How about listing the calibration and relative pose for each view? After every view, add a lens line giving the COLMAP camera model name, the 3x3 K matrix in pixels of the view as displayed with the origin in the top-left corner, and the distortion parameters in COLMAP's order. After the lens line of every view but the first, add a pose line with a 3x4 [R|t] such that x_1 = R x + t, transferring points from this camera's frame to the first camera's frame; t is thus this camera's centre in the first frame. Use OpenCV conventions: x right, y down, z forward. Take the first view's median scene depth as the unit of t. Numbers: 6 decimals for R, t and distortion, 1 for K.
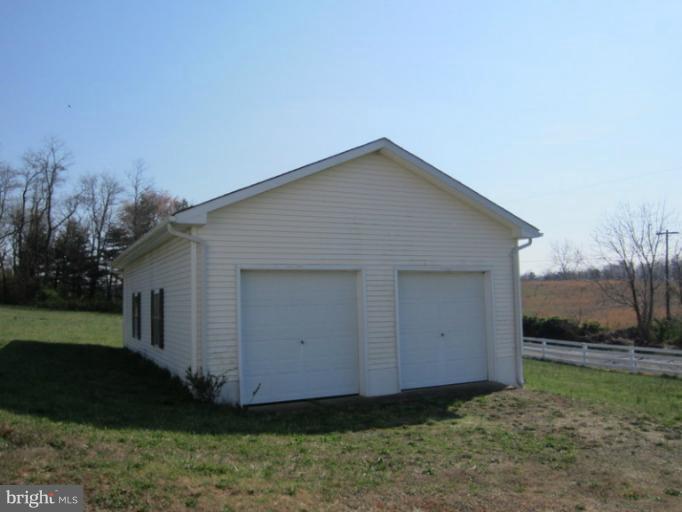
lens RADIAL K [[491.6, 0, 361.2], [0, 491.6, 256.6], [0, 0, 1]] dist [-0.037385, 0.001442]
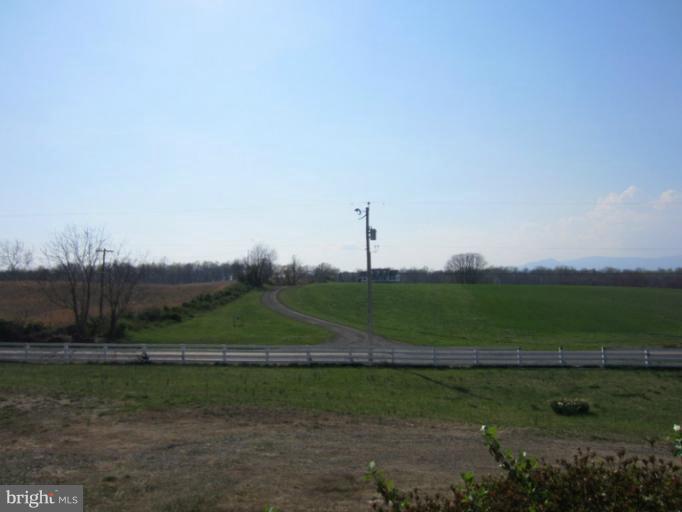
lens RADIAL K [[491.6, 0, 361.2], [0, 491.6, 256.6], [0, 0, 1]] dist [-0.037385, 0.001442]
pose [[0.522837, 0.050874, 0.850913, -0.118259], [-0.075488, 0.997059, -0.013228, -0.071583], [-0.849084, -0.057317, 0.525139, -0.274702]]
